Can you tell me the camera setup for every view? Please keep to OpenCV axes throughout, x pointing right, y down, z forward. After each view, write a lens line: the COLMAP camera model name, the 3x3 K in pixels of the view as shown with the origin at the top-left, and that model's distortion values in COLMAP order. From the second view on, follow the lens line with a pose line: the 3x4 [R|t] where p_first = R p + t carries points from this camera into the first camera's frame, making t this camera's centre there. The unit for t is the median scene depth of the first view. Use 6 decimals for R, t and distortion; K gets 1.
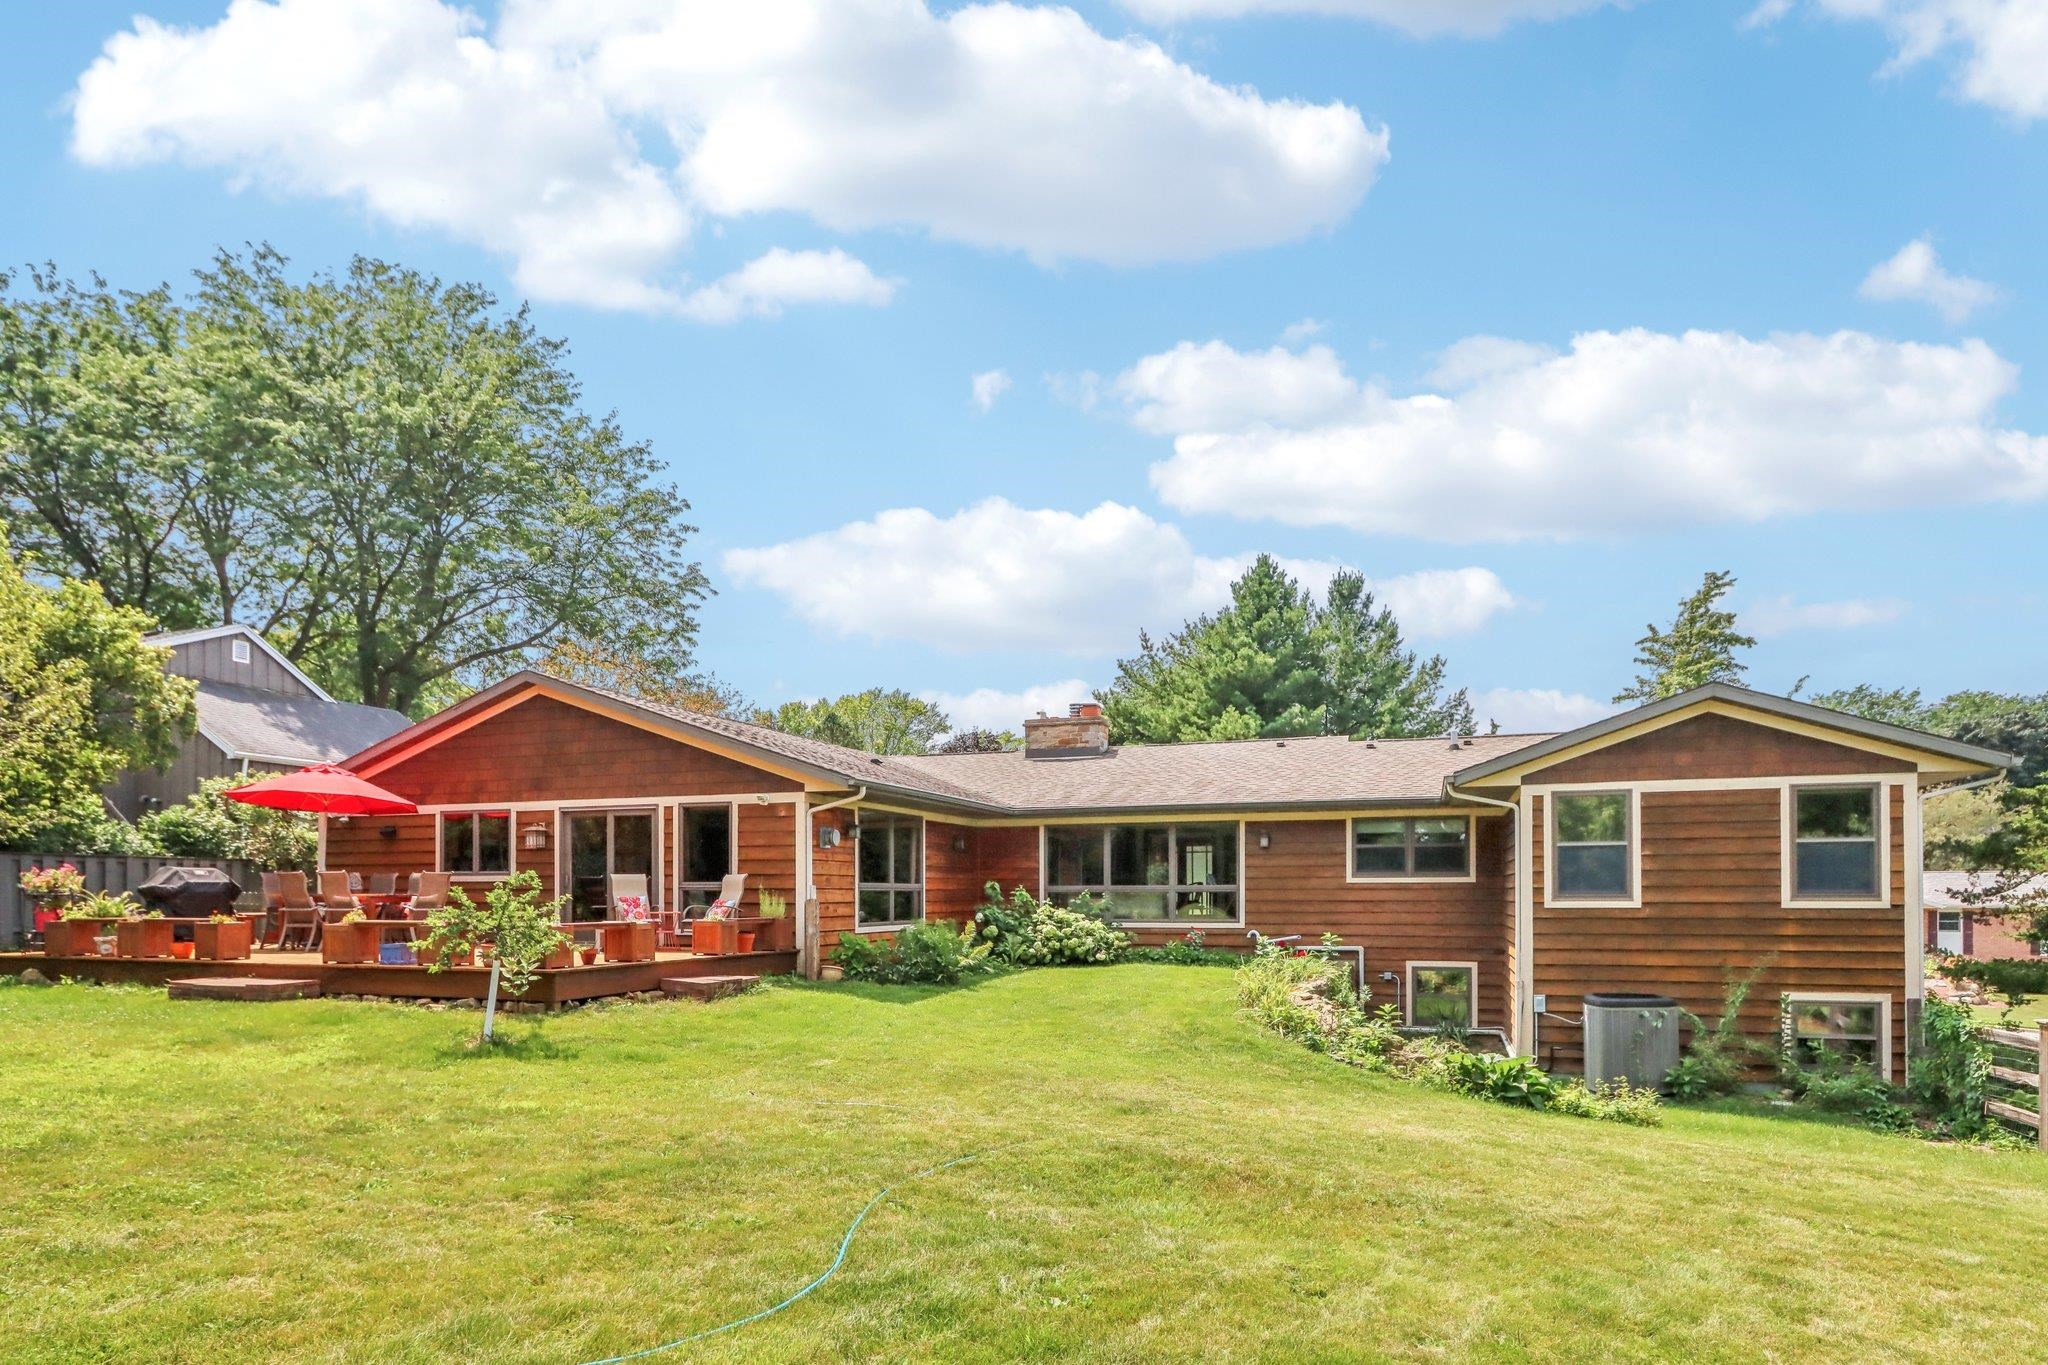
lens RADIAL K [[1170.7, 0, 988.7], [0, 1170.7, 892.6], [0, 0, 1]] dist [0.005193, 0.000428]
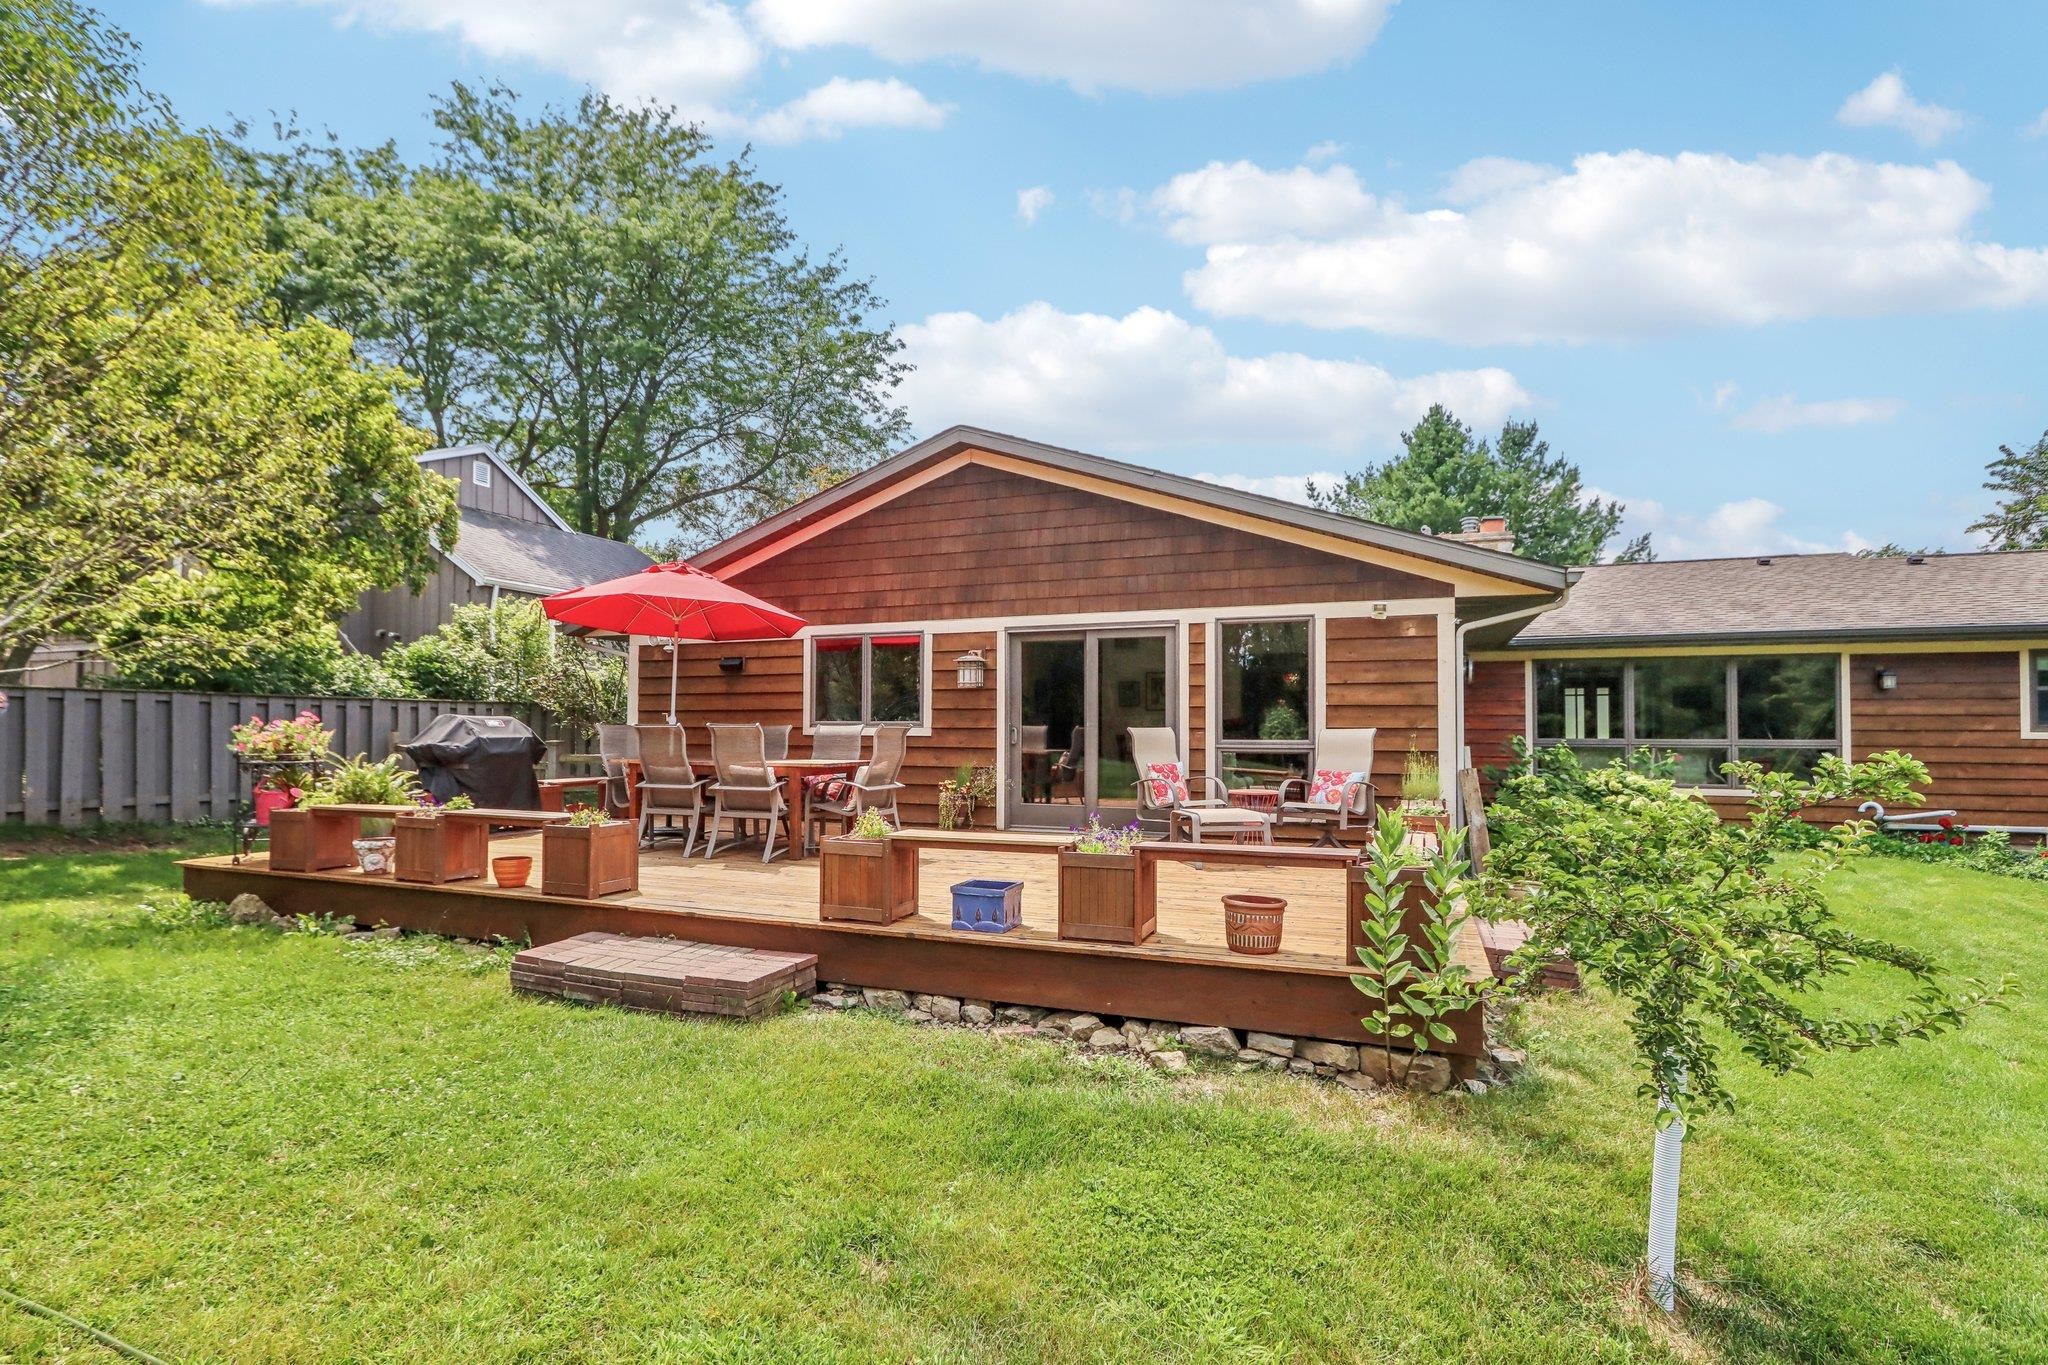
lens RADIAL K [[944.2, 0, 975.5], [0, 944.2, 716.0], [0, 0, 1]] dist [-0.008899, -0.000046]
pose [[0.999446, 0.002187, -0.033205, -0.311283], [-0.002615, 0.999914, -0.012850, -0.012391], [0.033175, 0.012930, 0.999366, 0.386905]]
